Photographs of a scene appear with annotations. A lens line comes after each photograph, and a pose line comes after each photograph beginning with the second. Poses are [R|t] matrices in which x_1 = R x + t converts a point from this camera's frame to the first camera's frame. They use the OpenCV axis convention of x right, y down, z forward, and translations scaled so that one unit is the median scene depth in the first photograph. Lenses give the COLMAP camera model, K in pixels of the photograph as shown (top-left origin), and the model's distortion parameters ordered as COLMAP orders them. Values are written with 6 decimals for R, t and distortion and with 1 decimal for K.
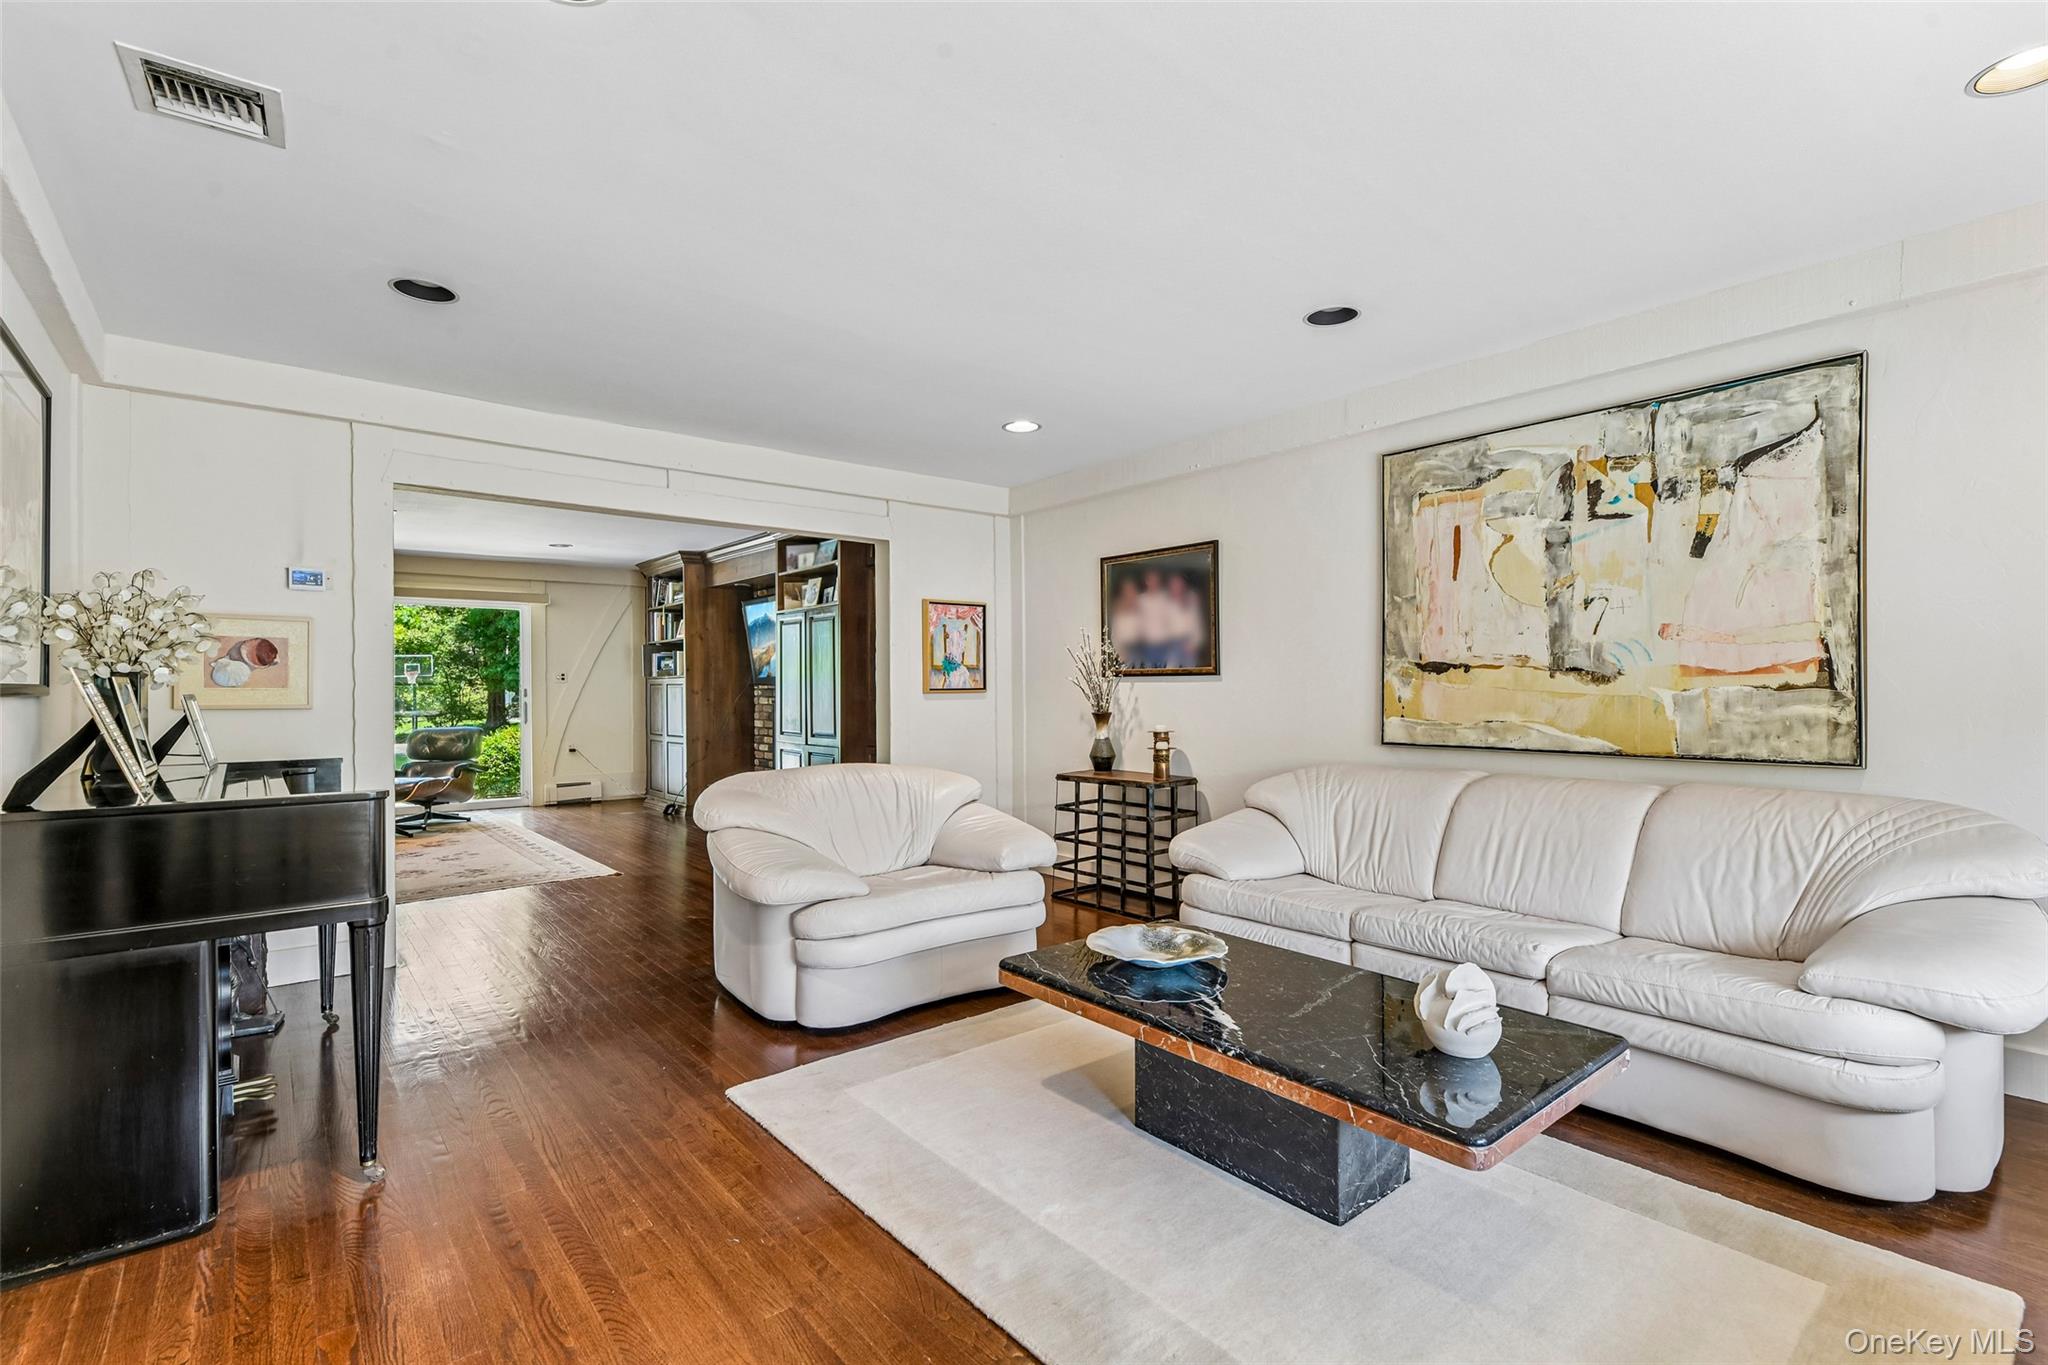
lens RADIAL K [[938.3, 0, 1019.6], [0, 938.3, 690.7], [0, 0, 1]] dist [0.013032, -0.003491]
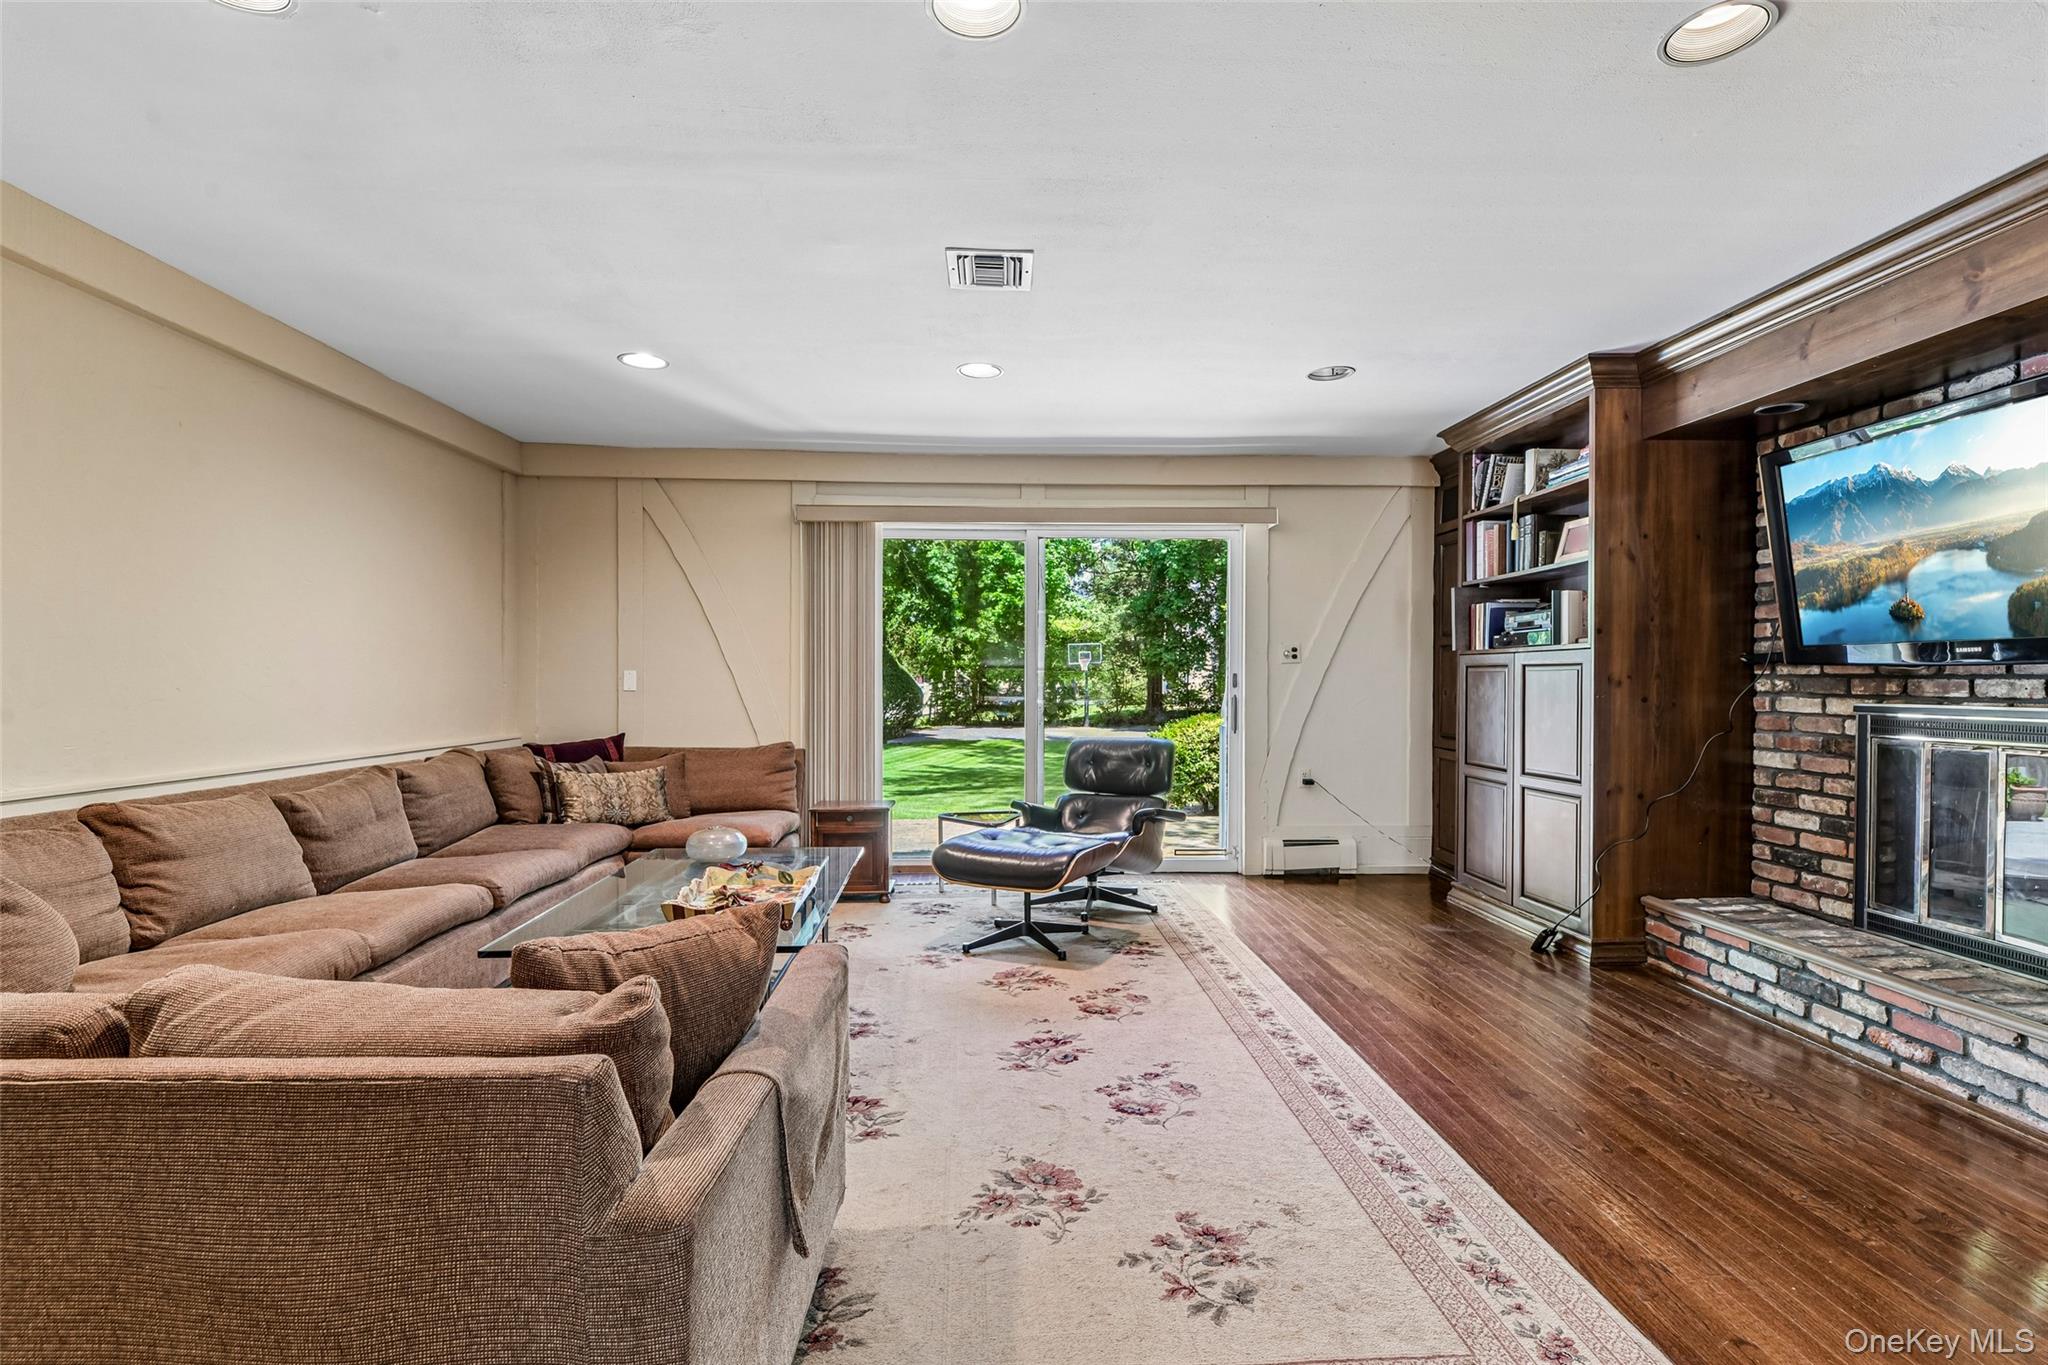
lens RADIAL K [[943.4, 0, 1017.9], [0, 943.4, 686.1], [0, 0, 1]] dist [0.015673, -0.001691]
pose [[0.799096, 0.013660, -0.601049, -0.286824], [-0.009910, 0.999905, 0.009550, 0.001976], [0.601122, -0.001675, 0.799155, 0.460785]]
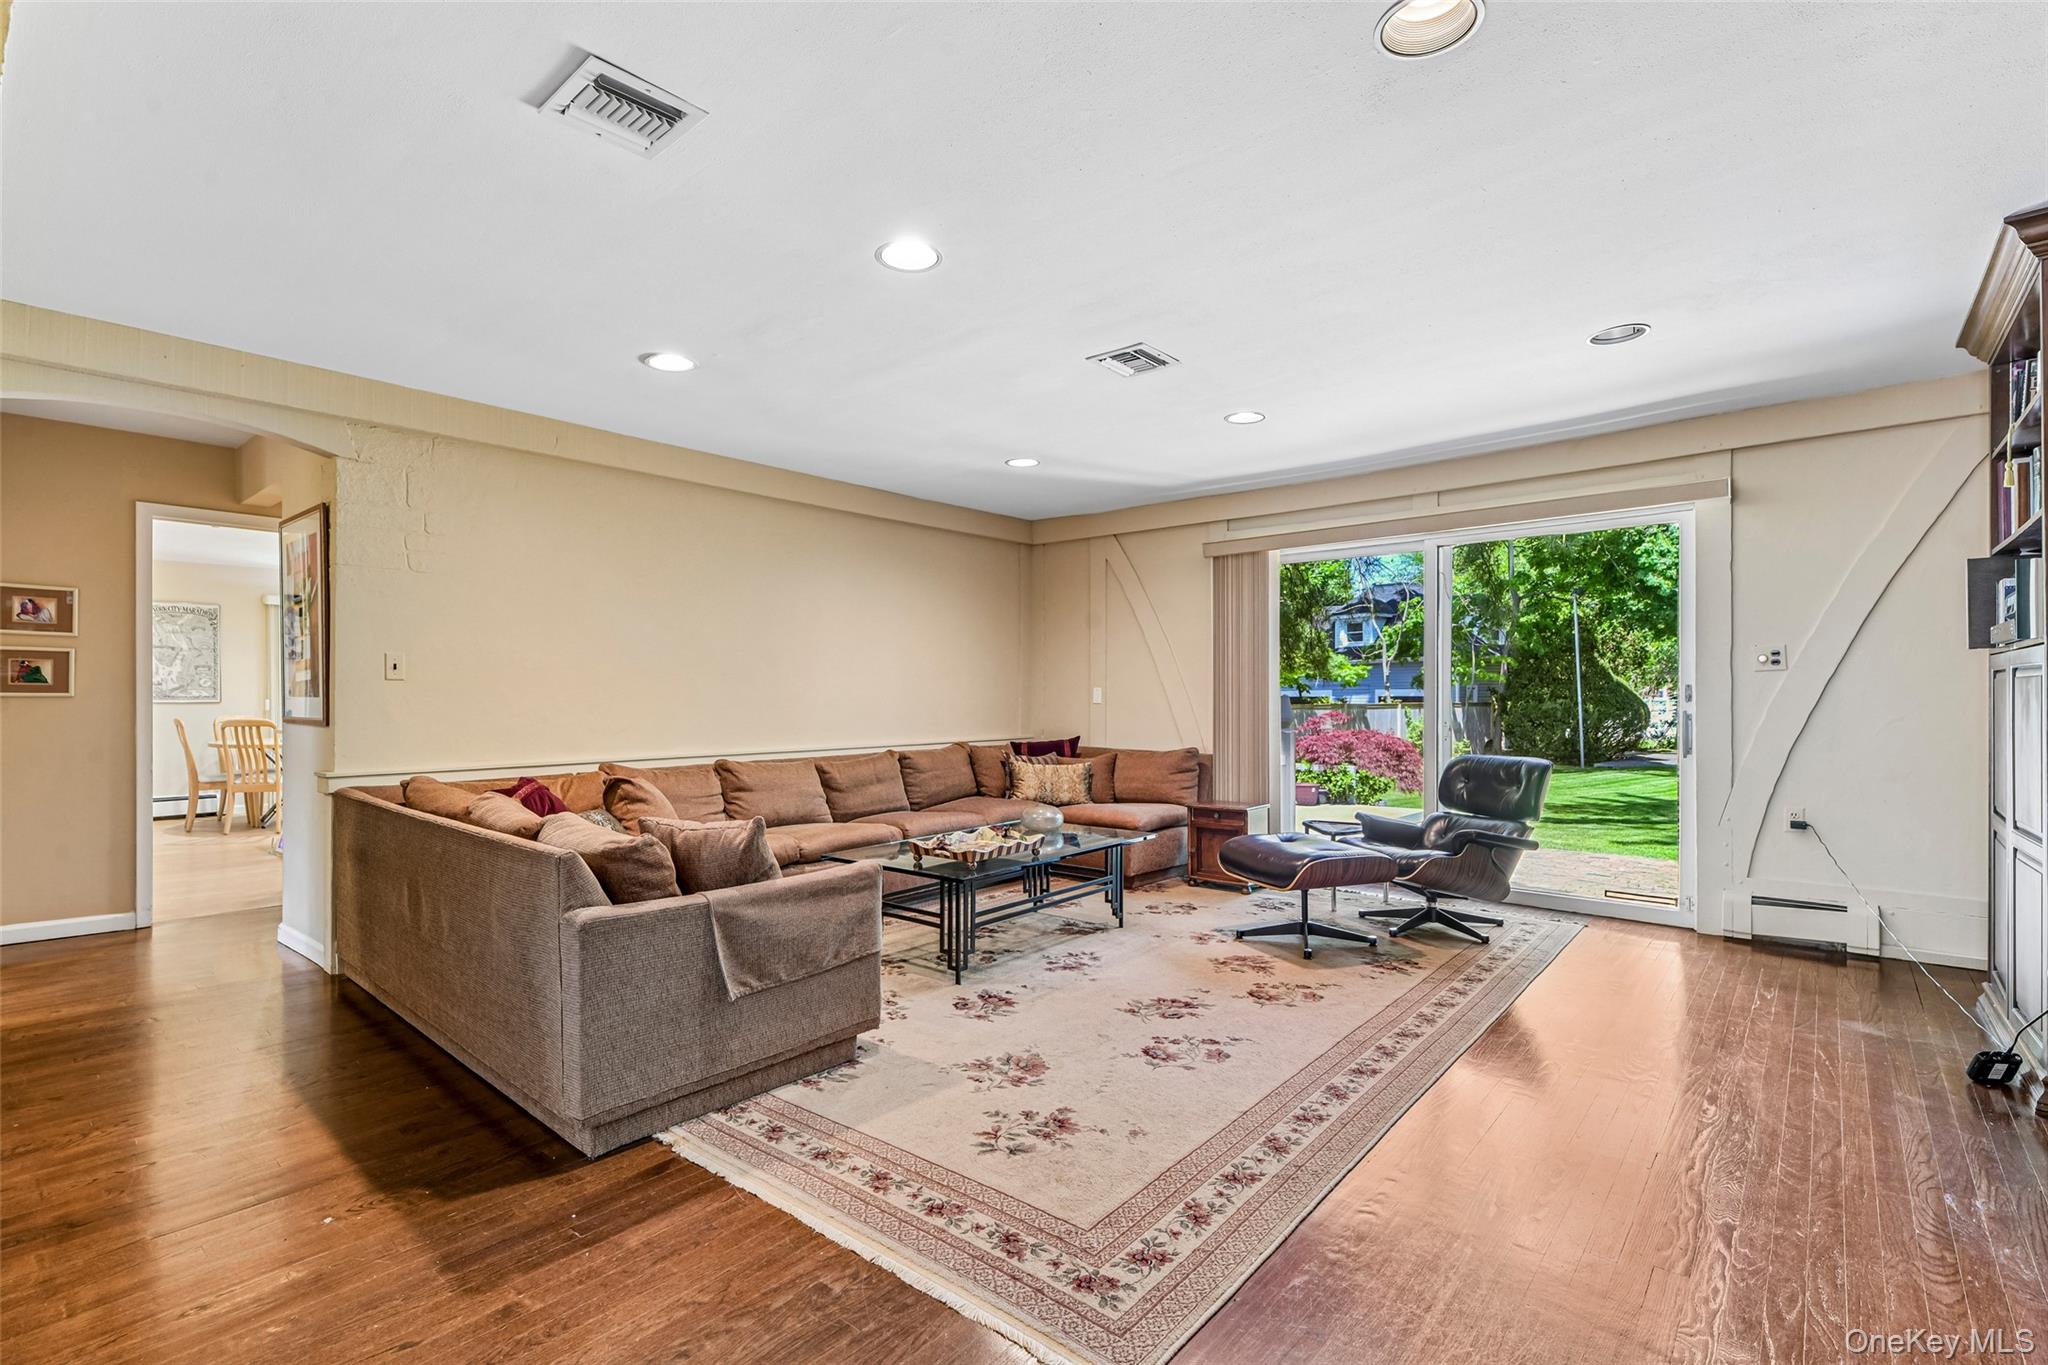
lens RADIAL K [[938.3, 0, 1022.4], [0, 938.3, 690.5], [0, 0, 1]] dist [0.013032, -0.003491]
pose [[0.169248, 0.003207, -0.985568, -0.110897], [-0.001613, 0.999994, 0.002977, 0.000398], [0.985572, 0.001086, 0.169252, 0.599742]]
